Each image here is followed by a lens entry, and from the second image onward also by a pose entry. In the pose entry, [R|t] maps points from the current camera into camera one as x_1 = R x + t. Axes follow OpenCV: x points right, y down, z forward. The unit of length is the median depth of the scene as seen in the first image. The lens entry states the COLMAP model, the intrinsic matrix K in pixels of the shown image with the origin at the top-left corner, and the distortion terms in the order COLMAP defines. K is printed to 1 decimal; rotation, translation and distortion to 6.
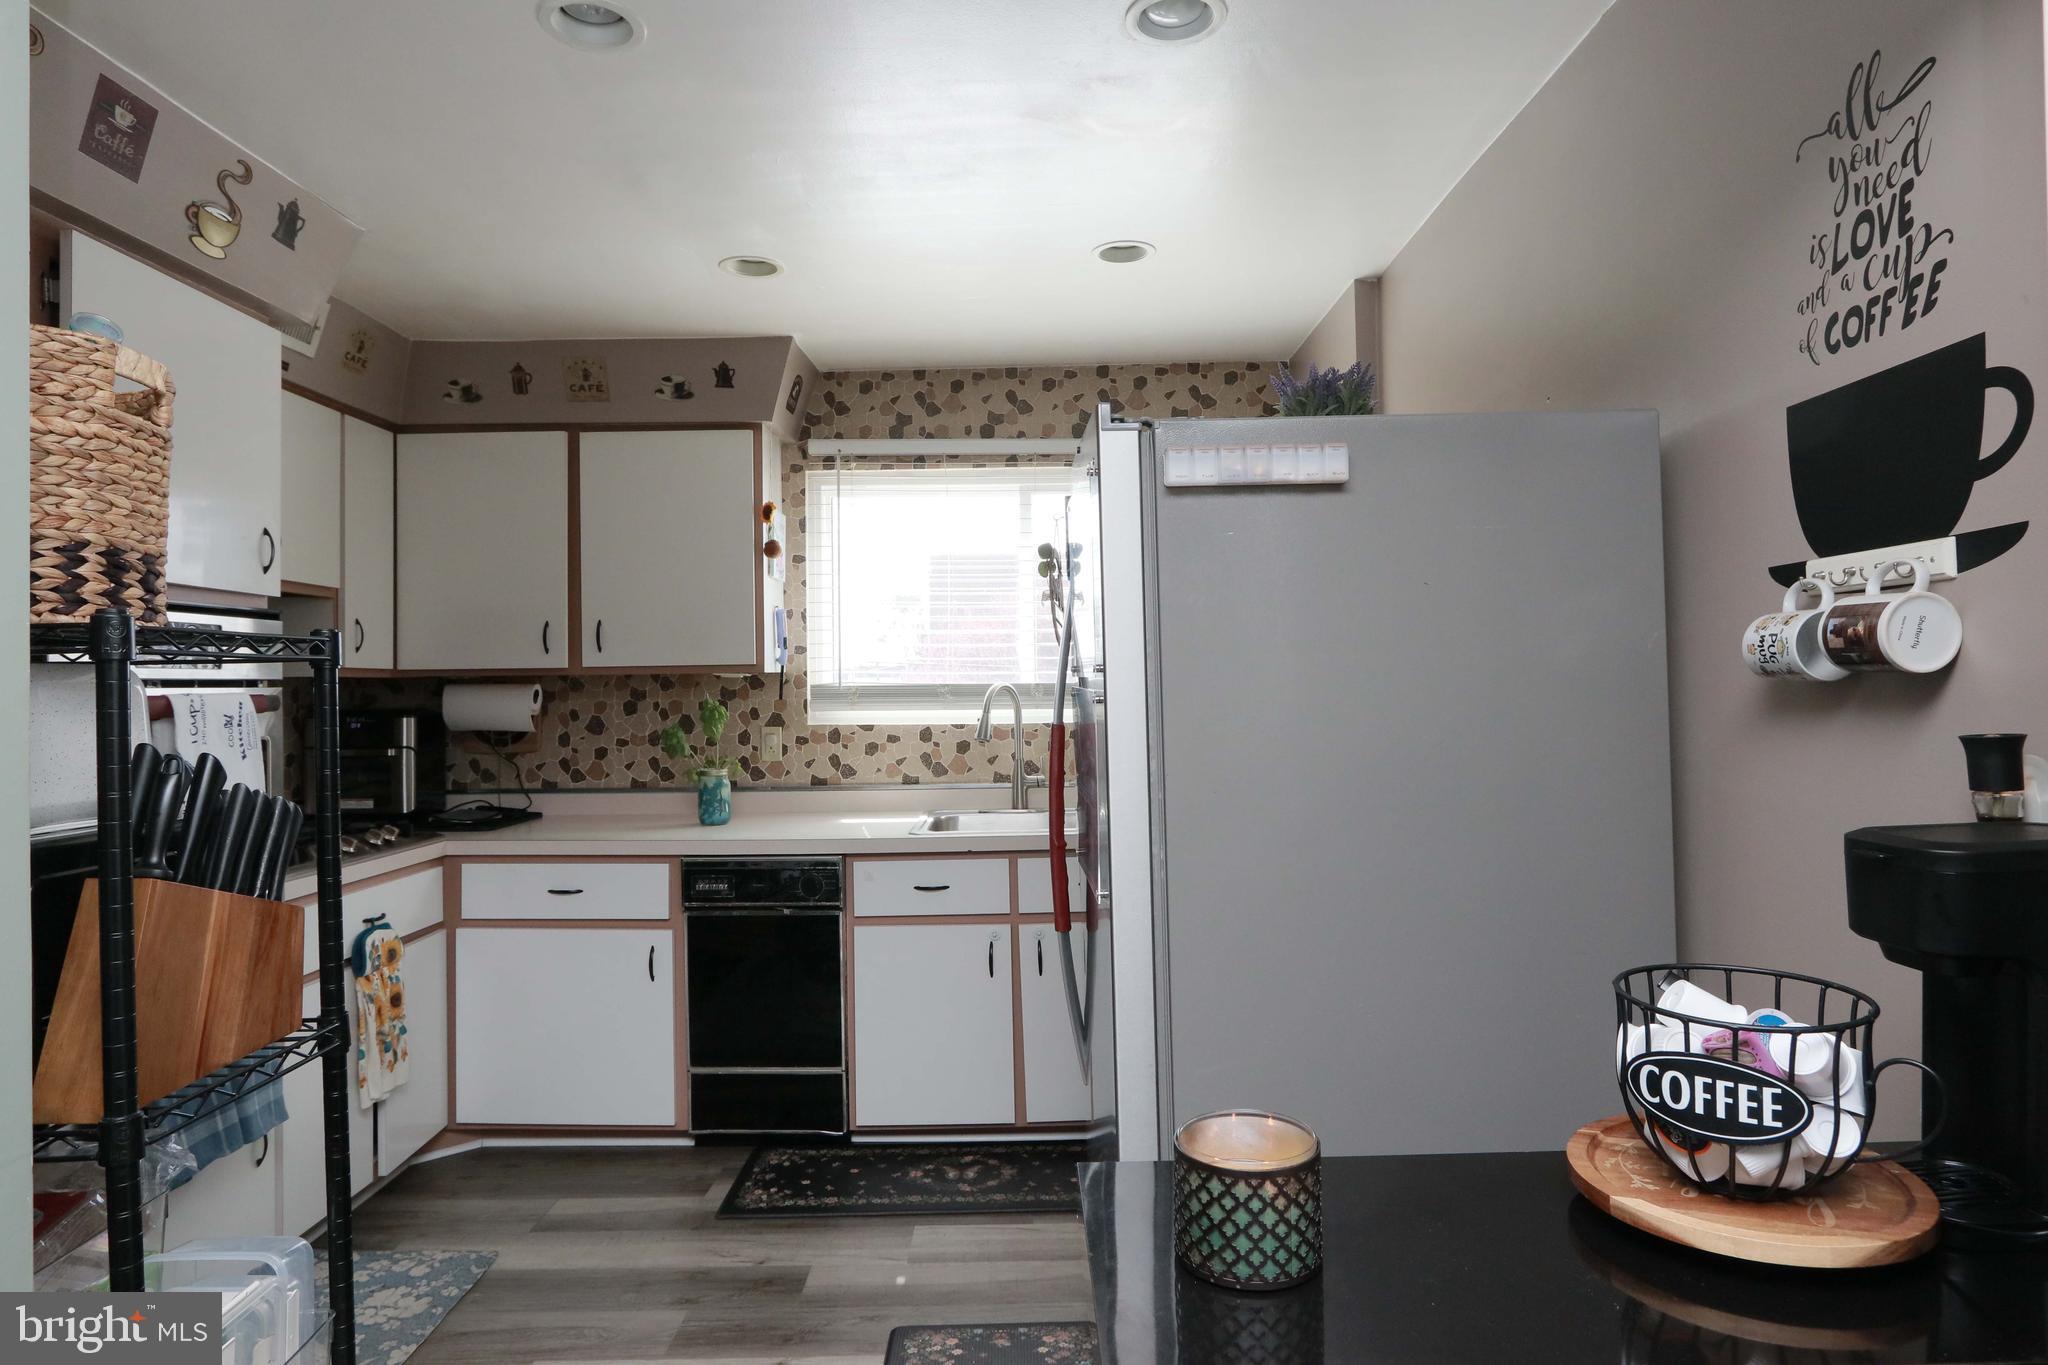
lens RADIAL K [[1169.7, 0, 1024.5], [0, 1169.7, 673.7], [0, 0, 1]] dist [-0.025887, 0.002035]
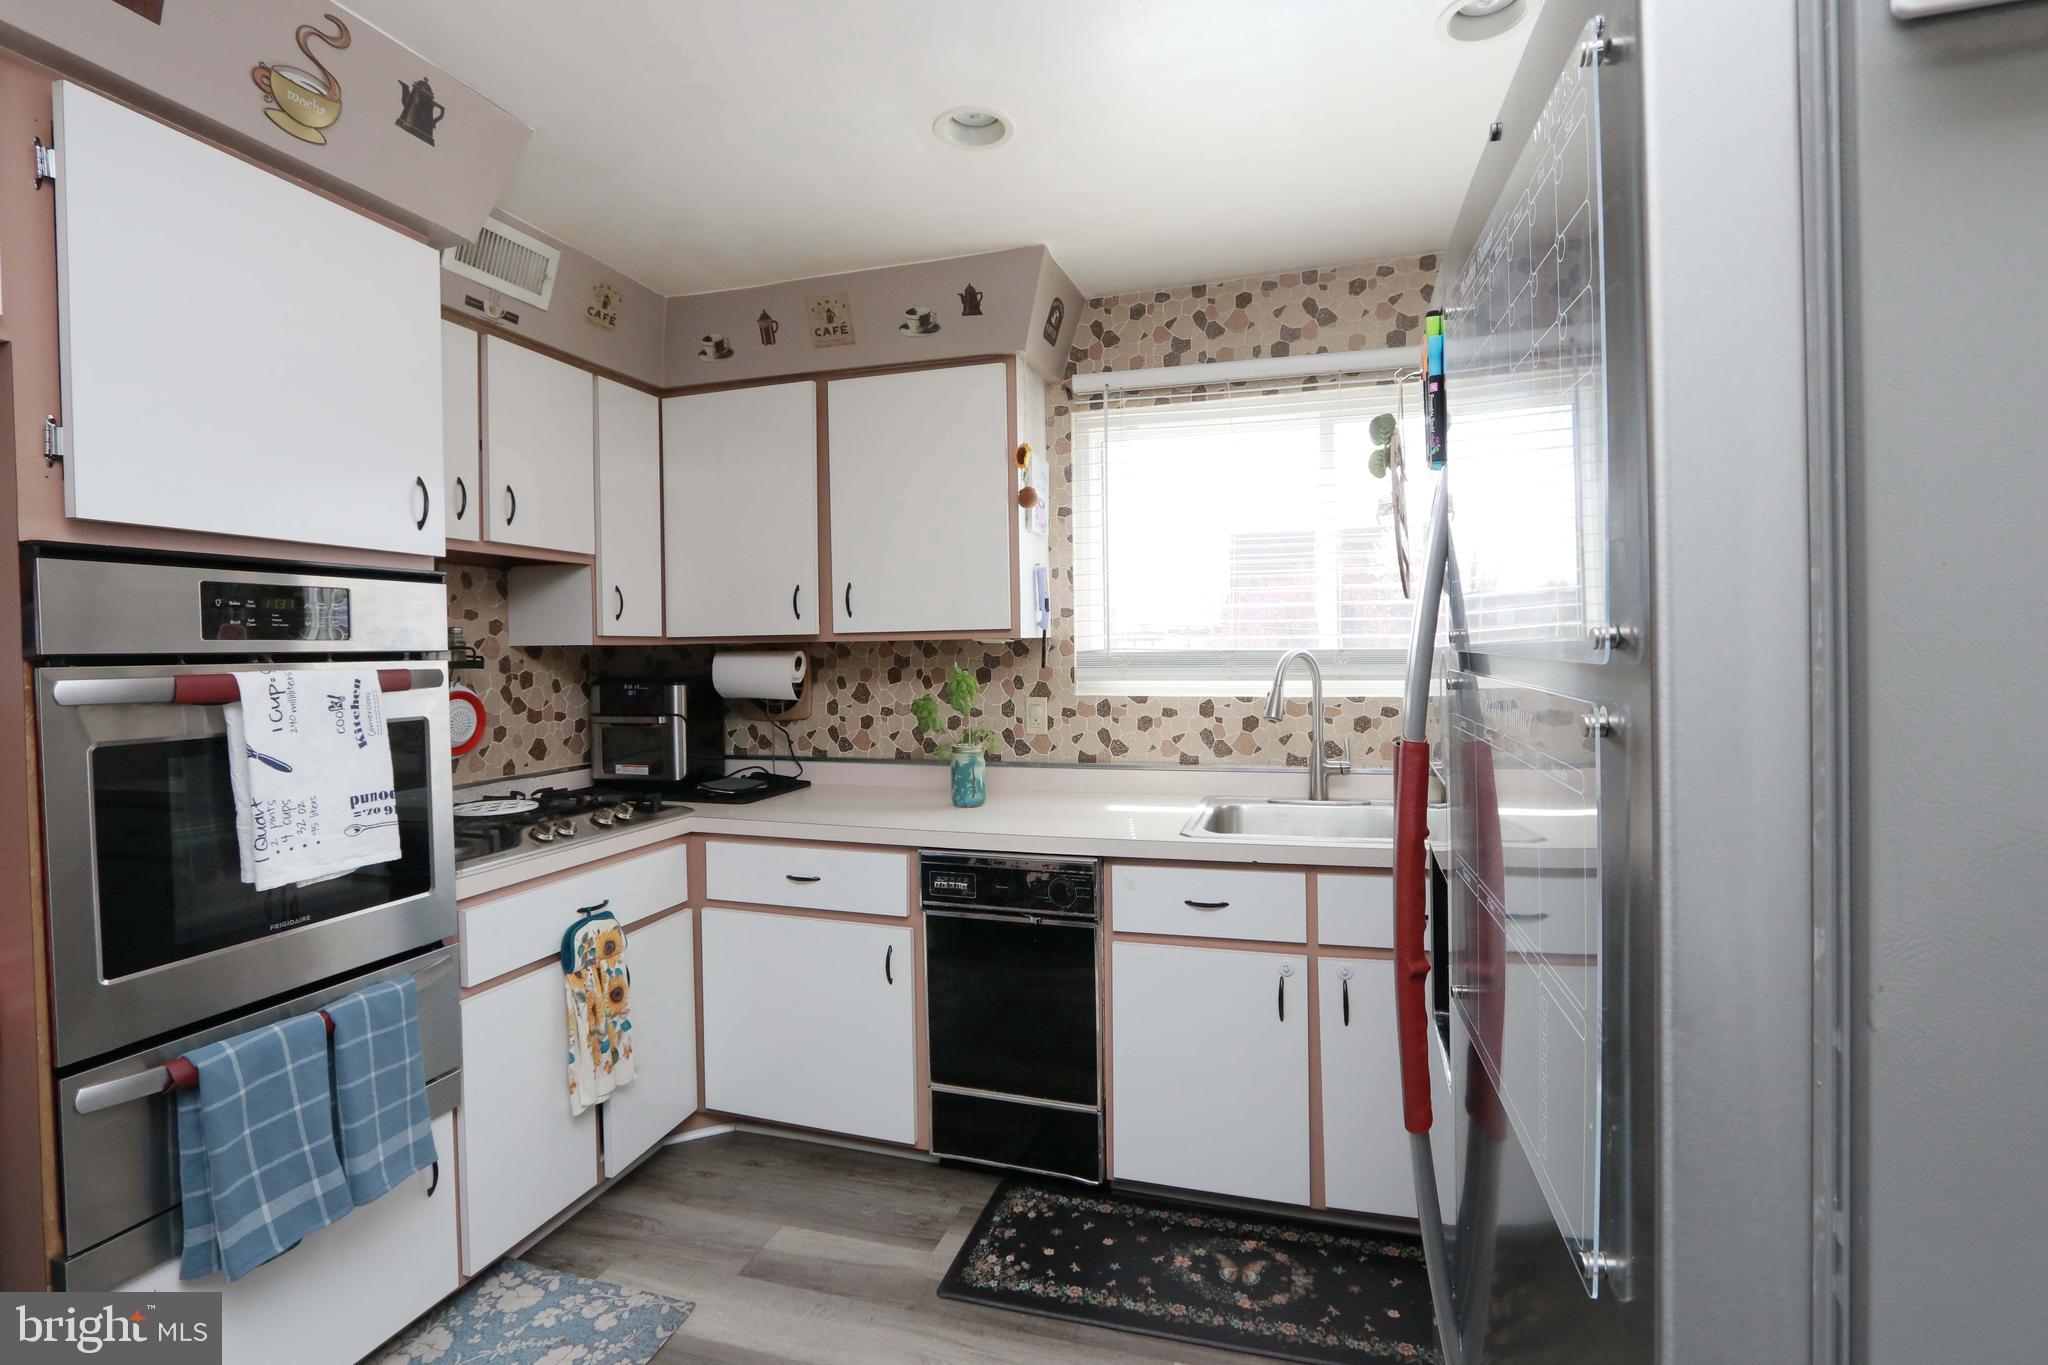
lens RADIAL K [[945.6, 0, 1032.0], [0, 945.6, 672.4], [0, 0, 1]] dist [-0.019310, 0.003943]
pose [[0.958414, 0.006231, -0.285313, -0.008901], [0.005049, 0.999235, 0.038782, -0.002888], [0.285336, -0.038610, 0.957650, 0.315050]]
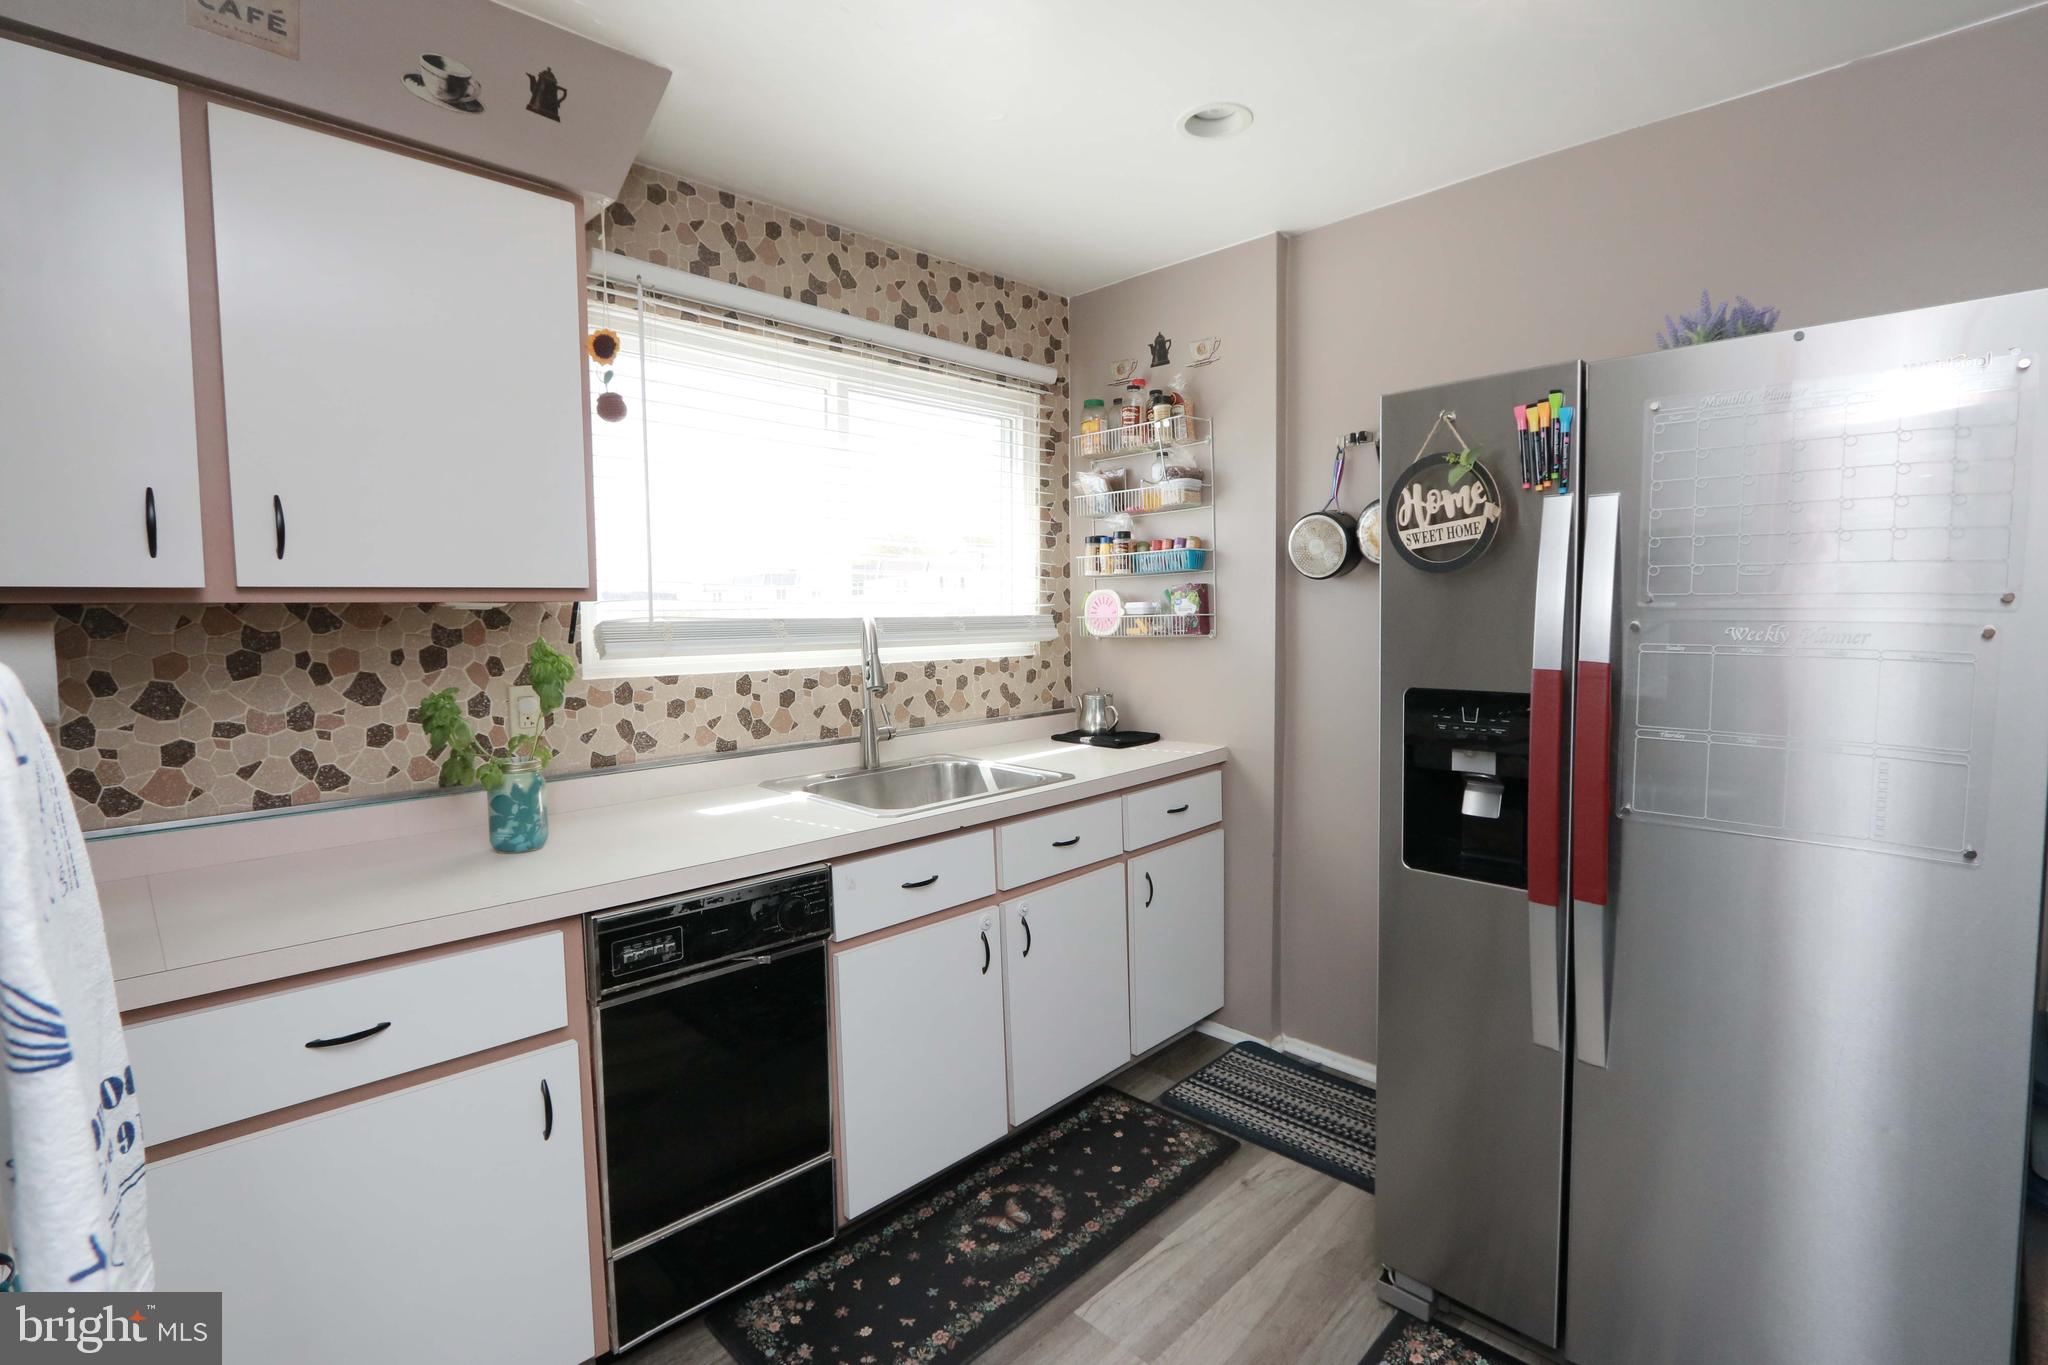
lens RADIAL K [[945.6, 0, 1029.8], [0, 945.6, 675.4], [0, 0, 1]] dist [-0.019310, 0.003943]
pose [[0.699977, -0.045041, 0.712743, -0.428910], [-0.001983, 0.997883, 0.065007, 0.005670], [-0.714162, -0.046916, 0.698406, 0.473524]]
